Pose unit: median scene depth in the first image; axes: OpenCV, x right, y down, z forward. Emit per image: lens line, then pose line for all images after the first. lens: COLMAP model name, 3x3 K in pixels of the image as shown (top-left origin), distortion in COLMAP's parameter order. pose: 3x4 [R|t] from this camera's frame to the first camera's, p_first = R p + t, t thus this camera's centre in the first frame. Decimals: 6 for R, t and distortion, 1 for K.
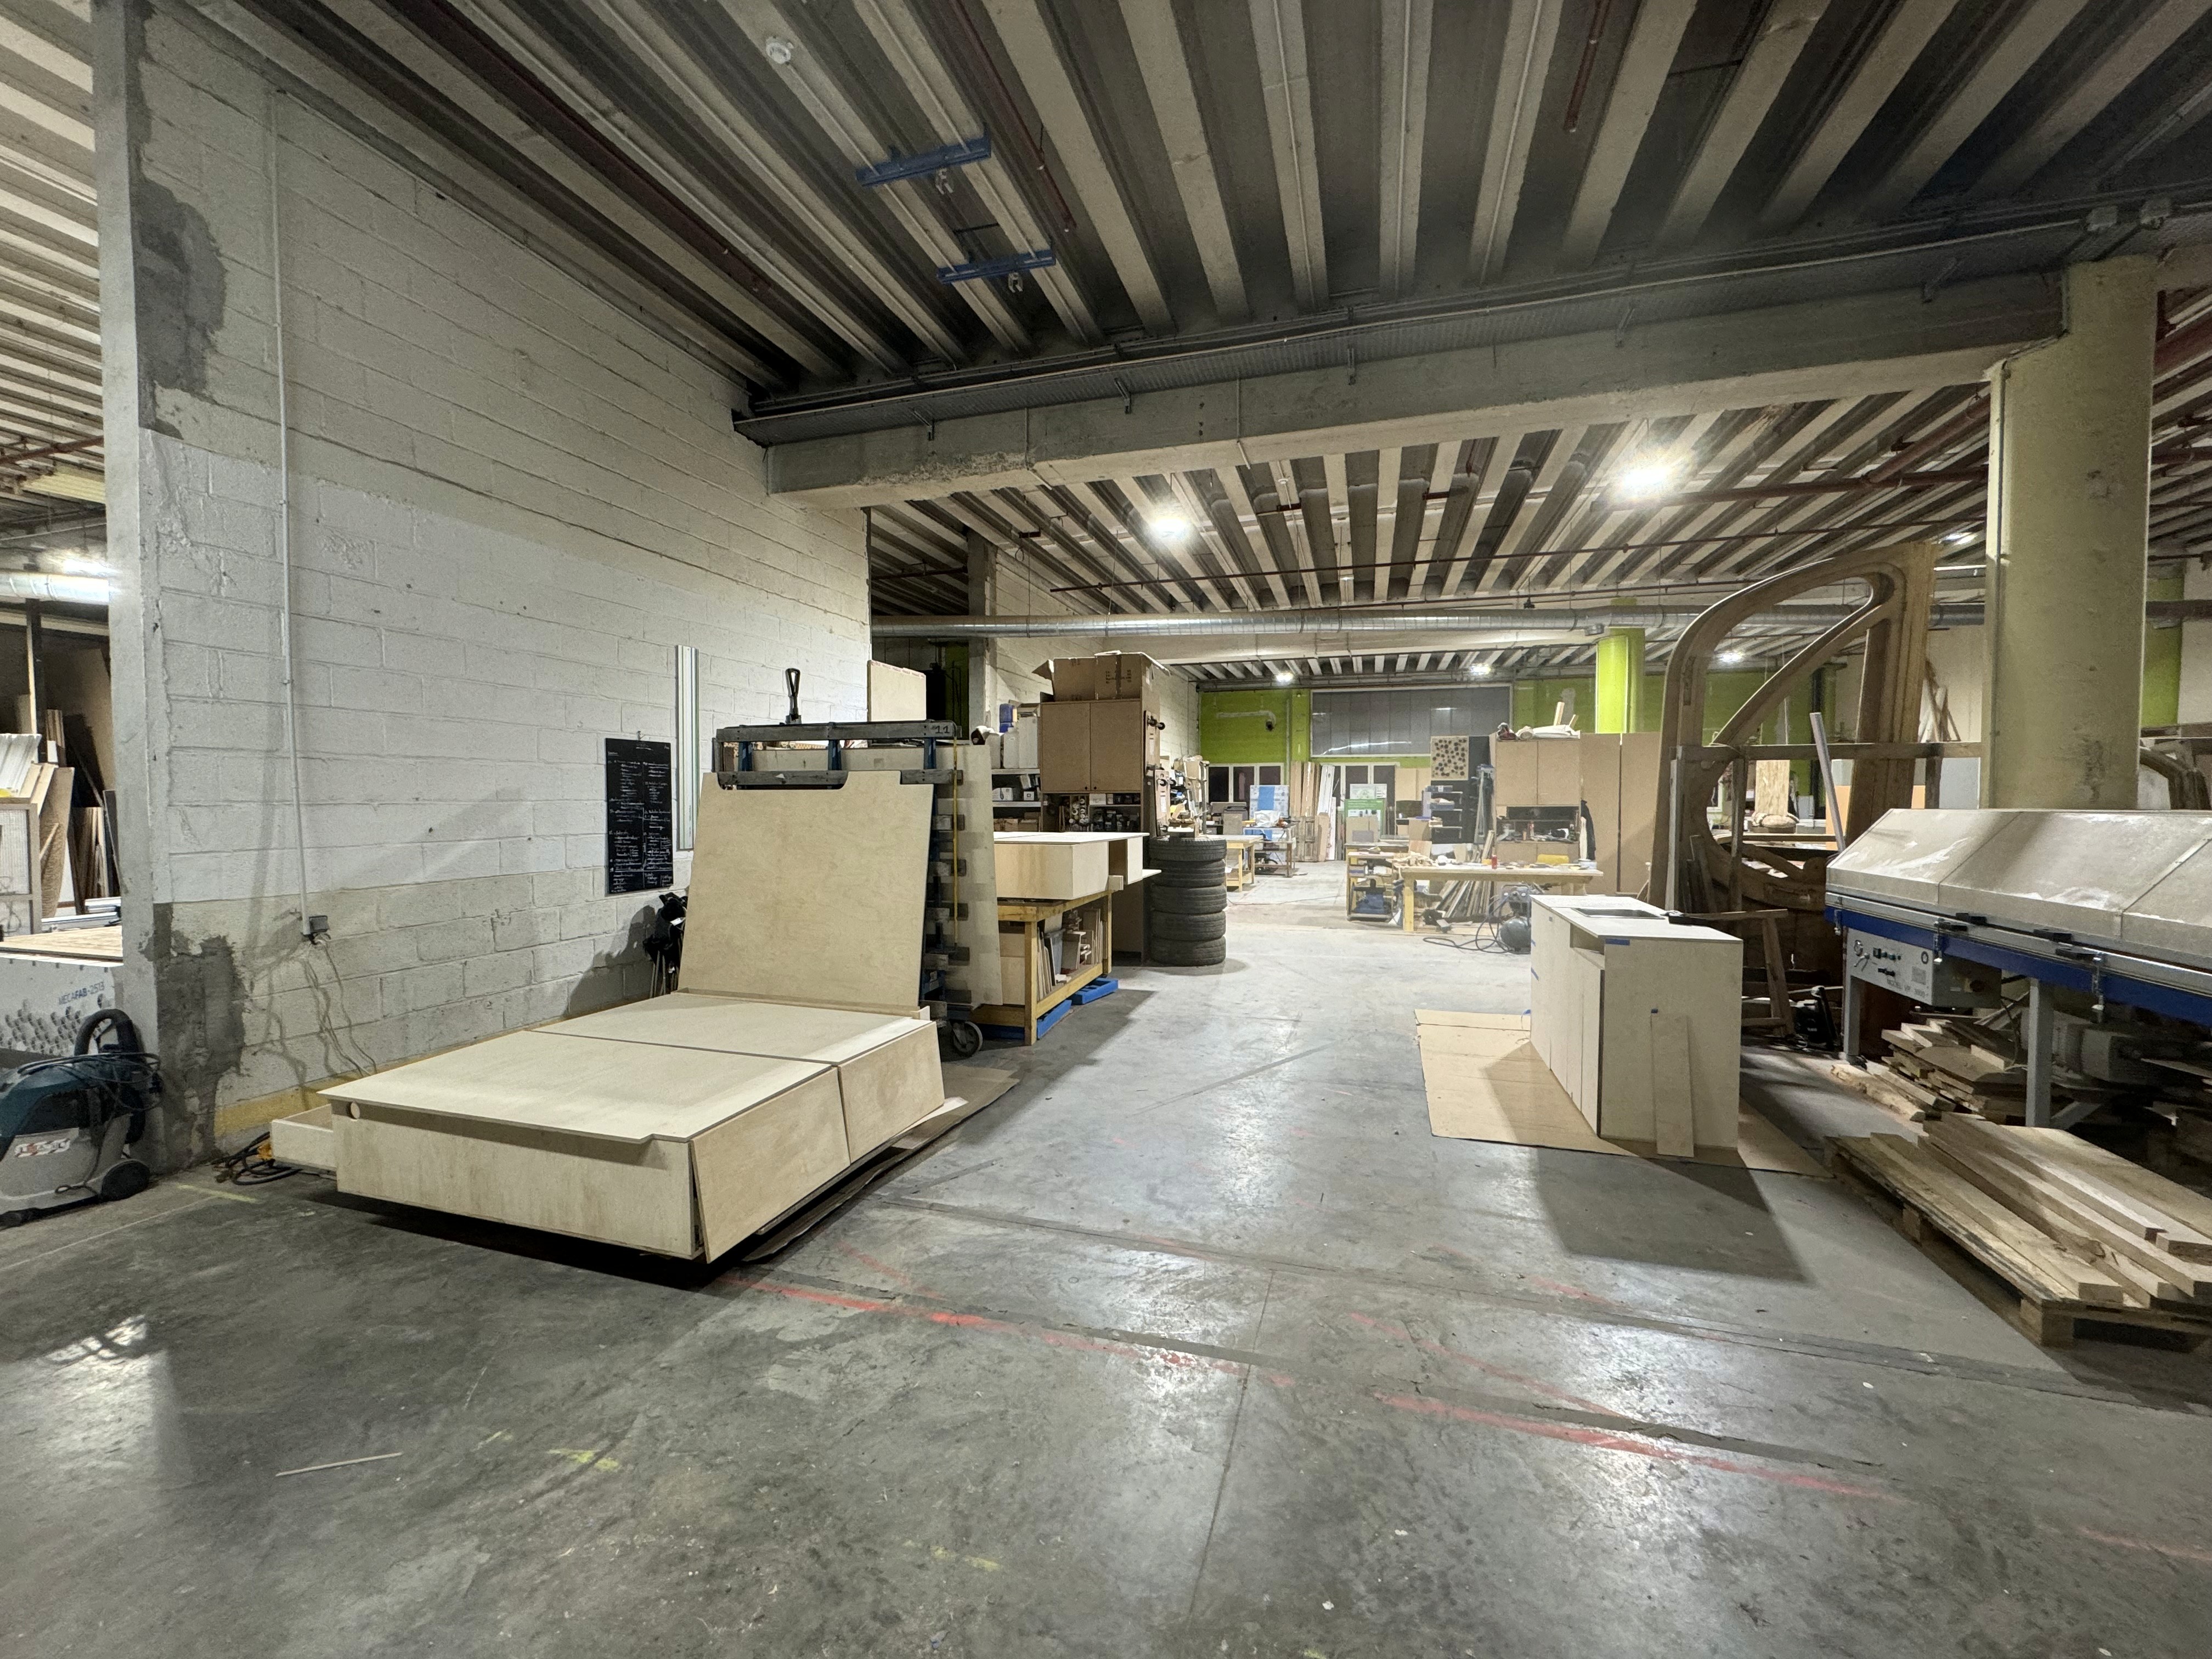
lens RADIAL K [[878.3, 0, 1113.1], [0, 878.3, 829.5], [0, 0, 1]] dist [-0.003154, -0.000003]
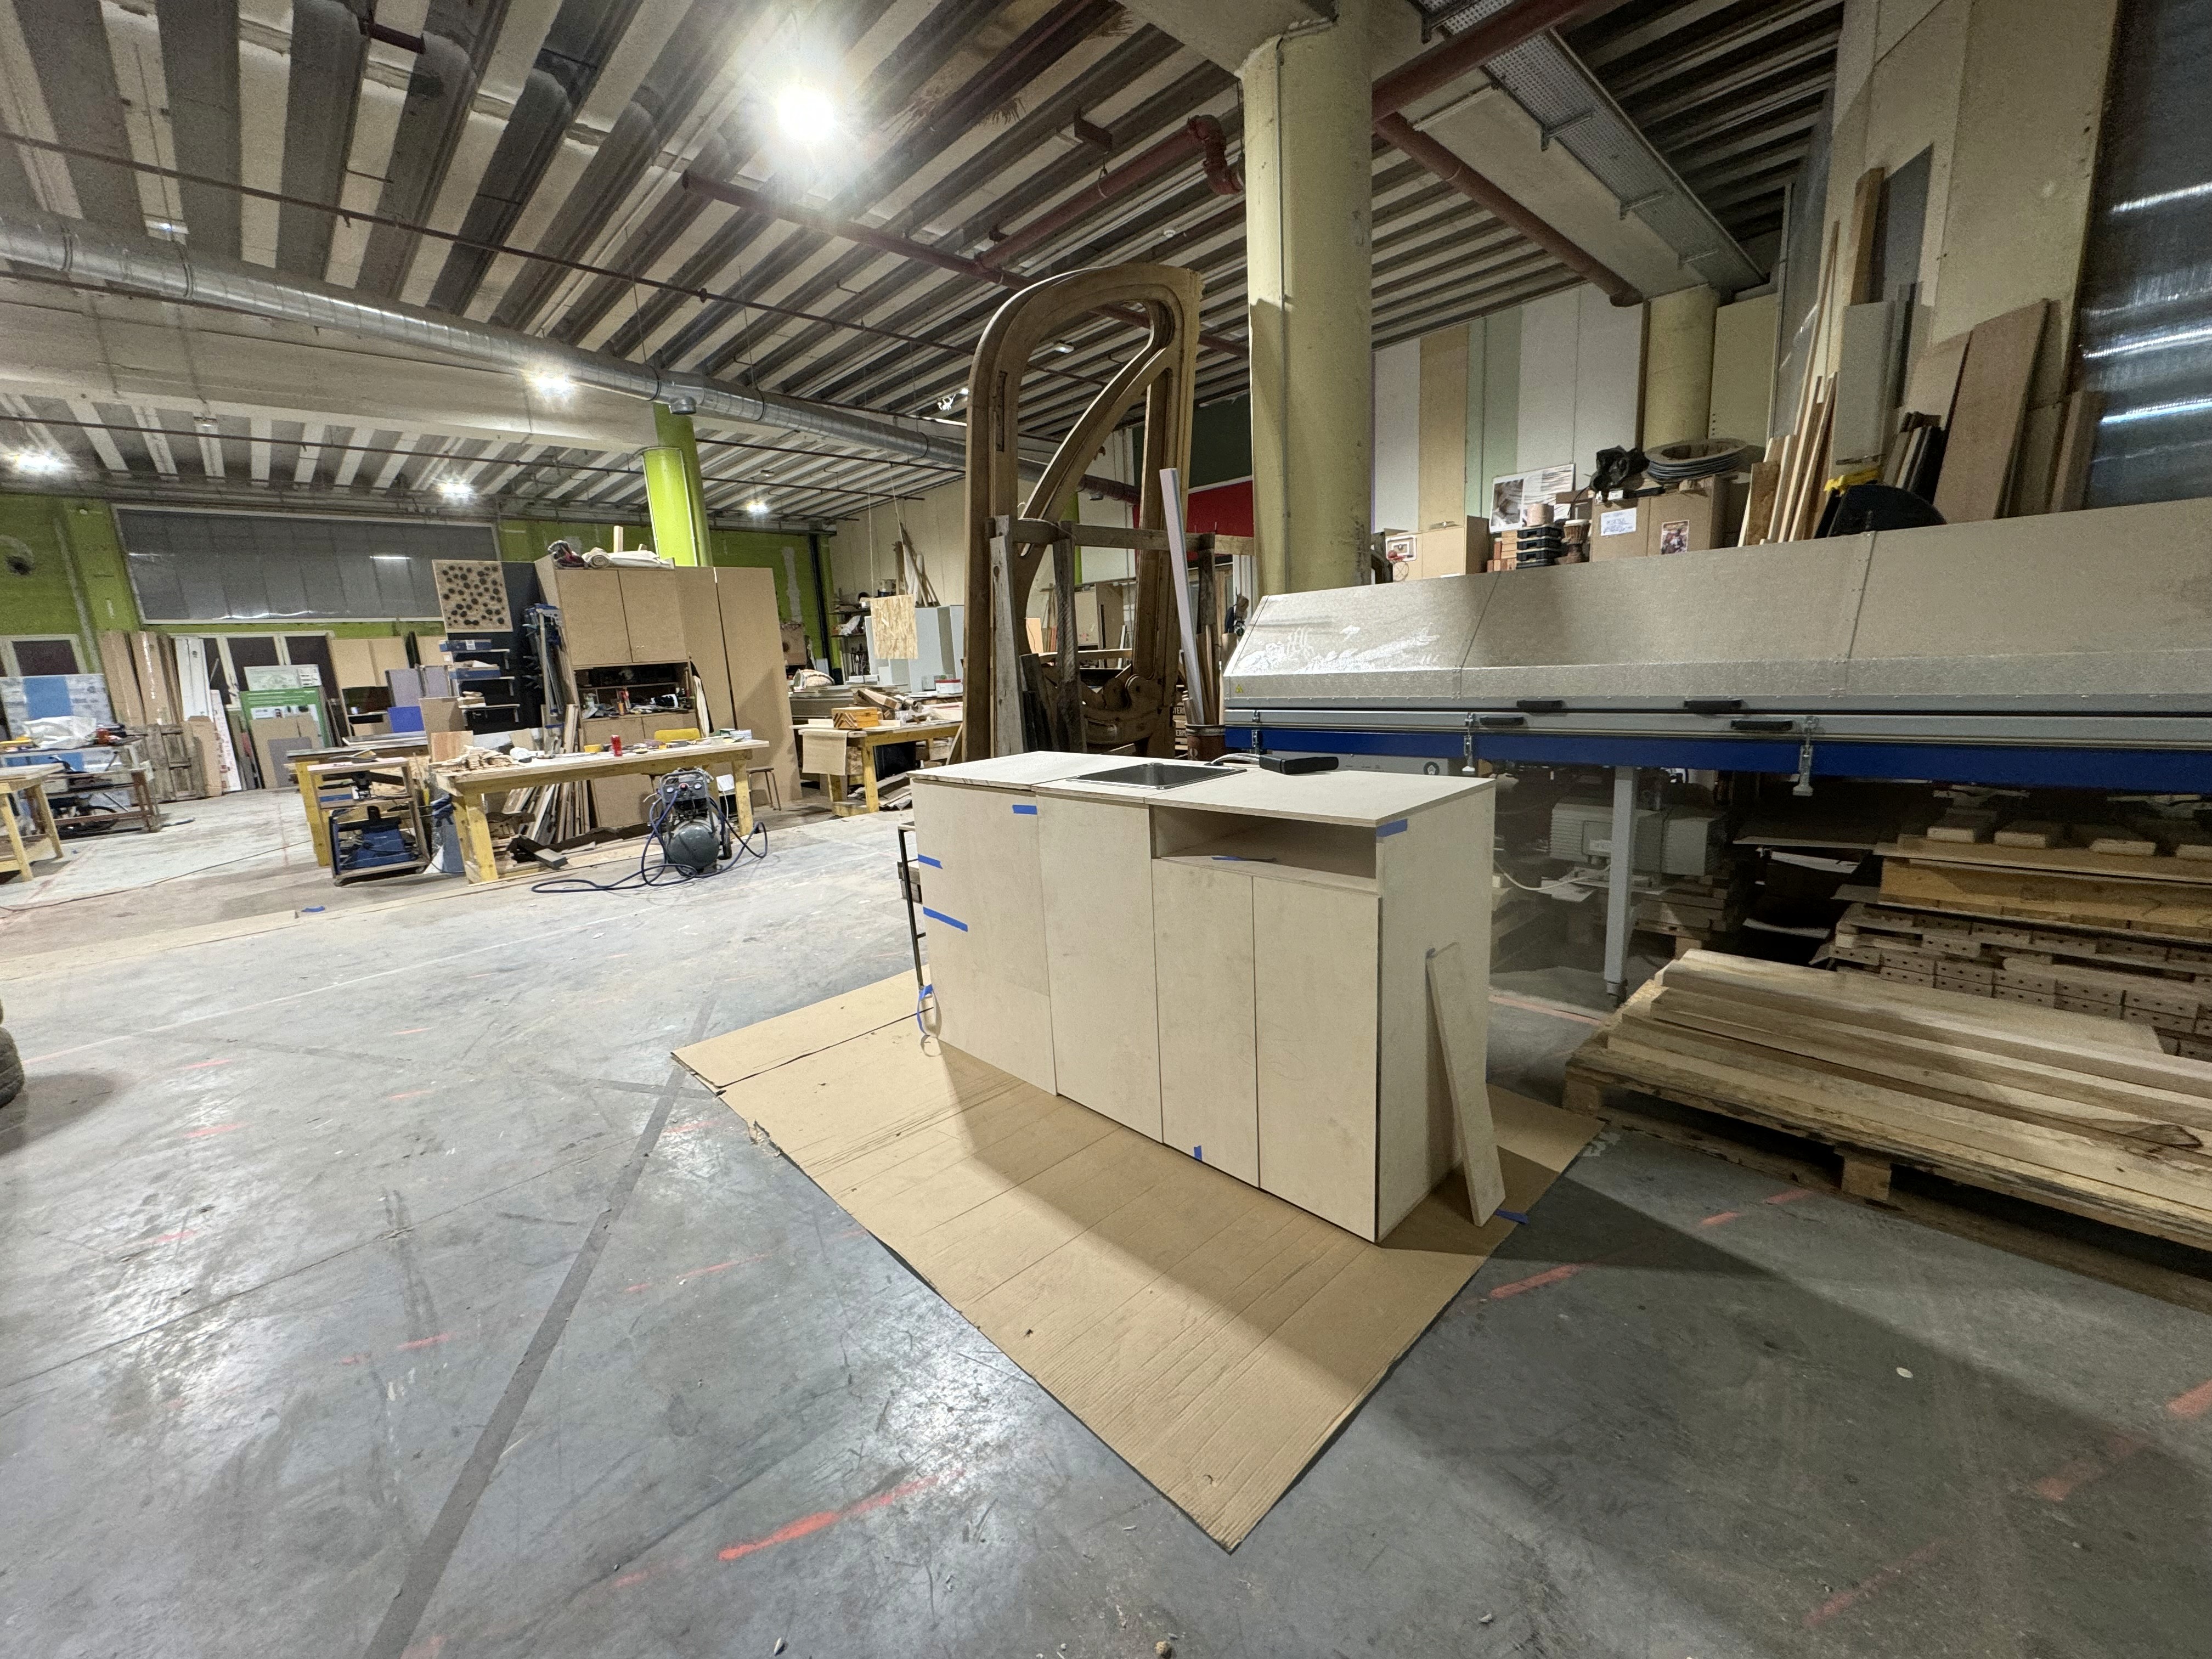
lens RADIAL K [[878.3, 0, 1105.3], [0, 878.3, 827.2], [0, 0, 1]] dist [-0.003154, -0.000003]
pose [[0.494272, -0.192968, 0.847619, 0.048826], [0.087660, 0.981145, 0.172249, 0.014859], [-0.864876, -0.010835, 0.501868, 0.337488]]
